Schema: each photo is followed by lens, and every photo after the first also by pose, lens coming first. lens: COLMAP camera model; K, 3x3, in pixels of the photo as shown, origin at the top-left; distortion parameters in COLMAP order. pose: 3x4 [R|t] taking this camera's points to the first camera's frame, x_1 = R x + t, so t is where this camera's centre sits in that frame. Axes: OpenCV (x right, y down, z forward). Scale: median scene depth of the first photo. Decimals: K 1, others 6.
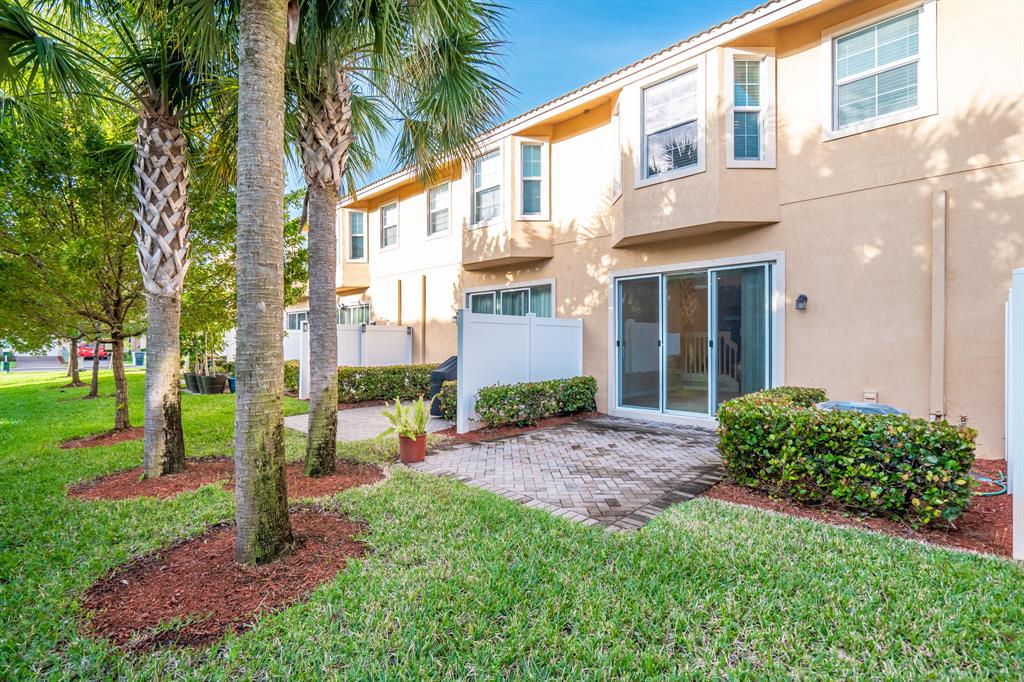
lens RADIAL K [[475.7, 0, 508.8], [0, 475.7, 341.1], [0, 0, 1]] dist [-0.001648, 0.000093]
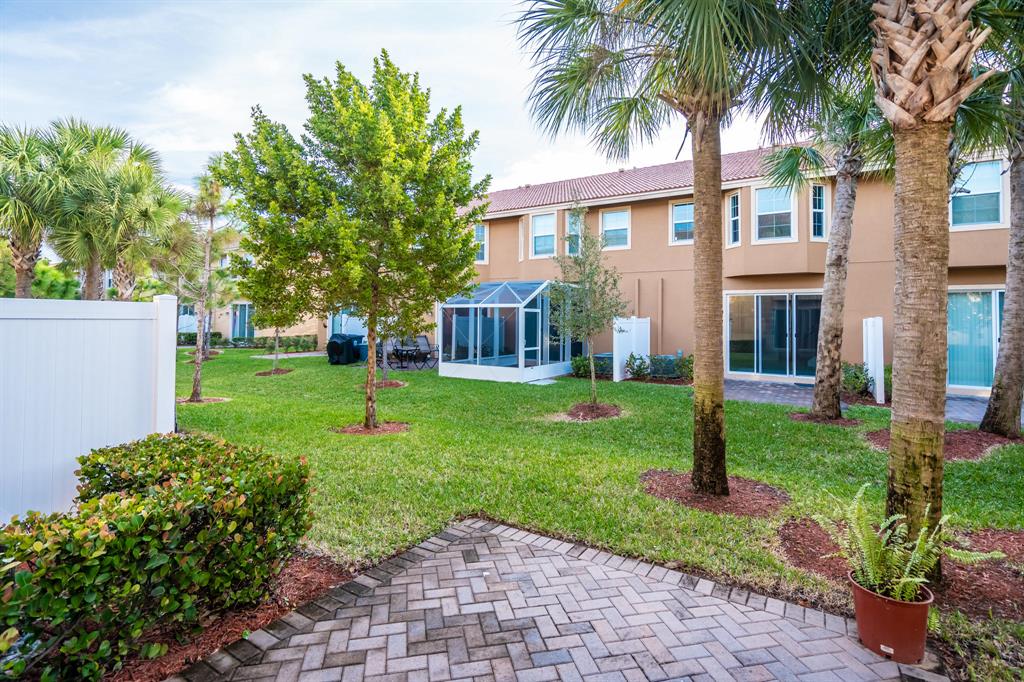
lens RADIAL K [[475.7, 0, 508.8], [0, 475.7, 341.1], [0, 0, 1]] dist [-0.001648, 0.000093]
pose [[-0.980185, -0.000593, -0.198085, 0.274650], [-0.008001, 0.999298, 0.036600, -0.054093], [0.197924, 0.037460, -0.979501, 1.567897]]
